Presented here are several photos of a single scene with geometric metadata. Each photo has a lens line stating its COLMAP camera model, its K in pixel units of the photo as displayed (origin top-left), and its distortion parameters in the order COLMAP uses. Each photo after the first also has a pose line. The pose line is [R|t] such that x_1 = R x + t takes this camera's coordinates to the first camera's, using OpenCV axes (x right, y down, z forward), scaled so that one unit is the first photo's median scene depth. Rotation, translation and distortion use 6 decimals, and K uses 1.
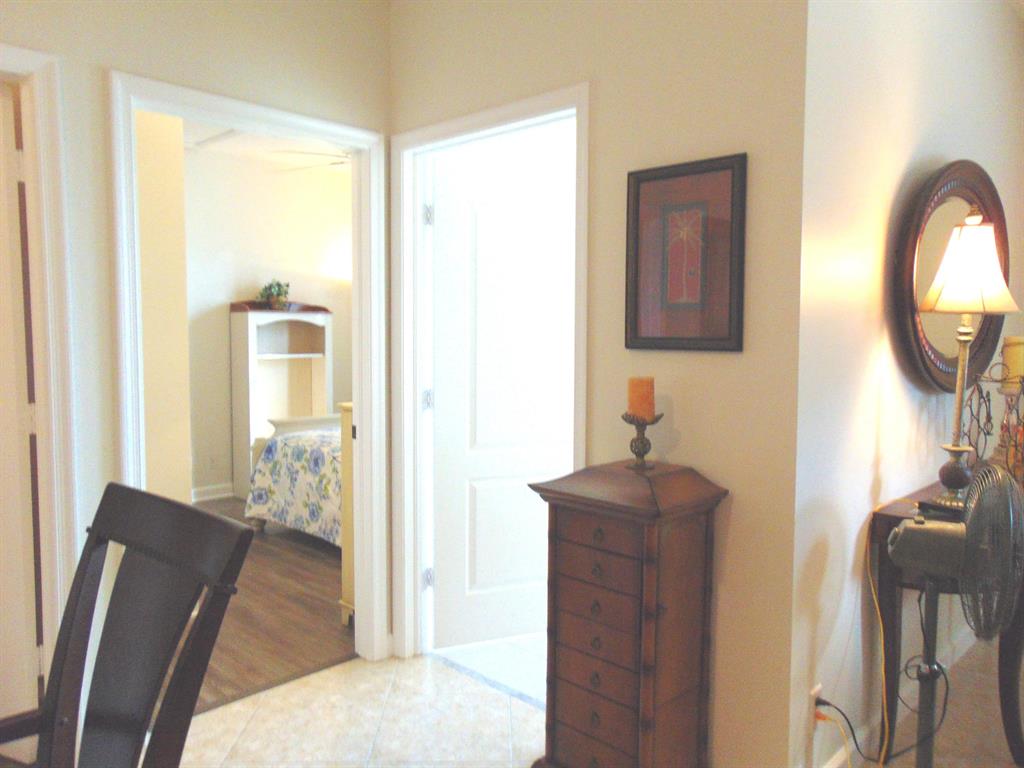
lens RADIAL K [[776.2, 0, 512.9], [0, 776.2, 389.0], [0, 0, 1]] dist [-0.030828, 0.068522]
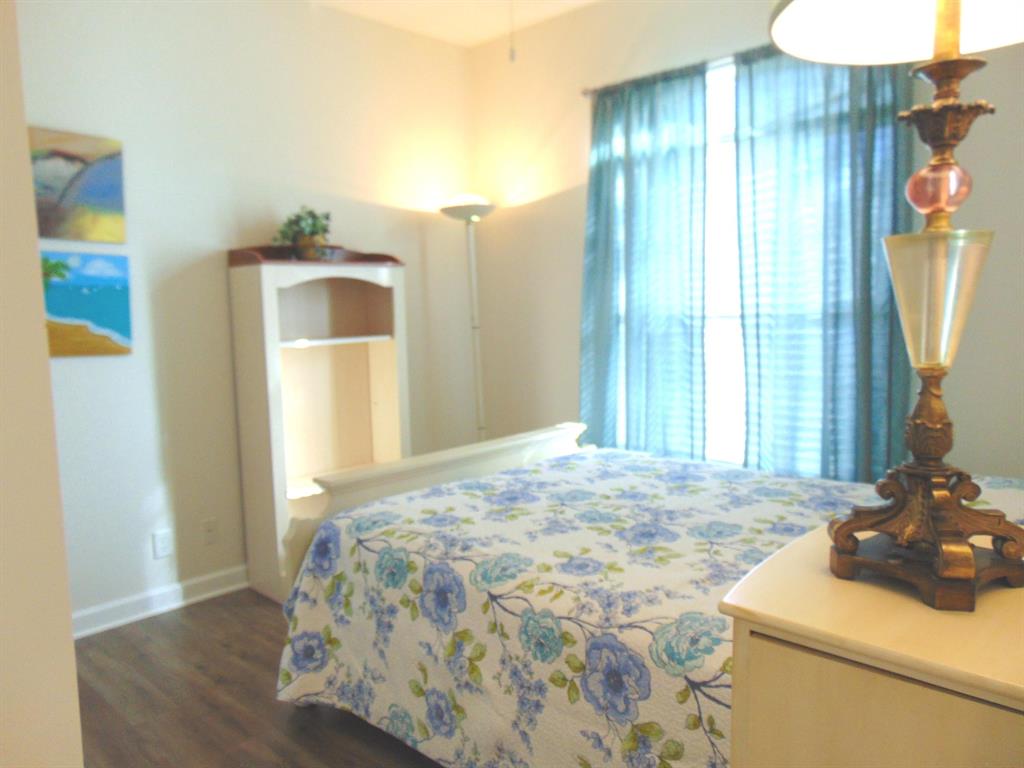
lens RADIAL K [[776.2, 0, 510.7], [0, 776.2, 378.7], [0, 0, 1]] dist [-0.030828, 0.068522]
pose [[0.999467, -0.031496, -0.008558, -0.195950], [0.031764, 0.998943, 0.033221, -0.037403], [0.007503, -0.033475, 0.999411, 0.541505]]
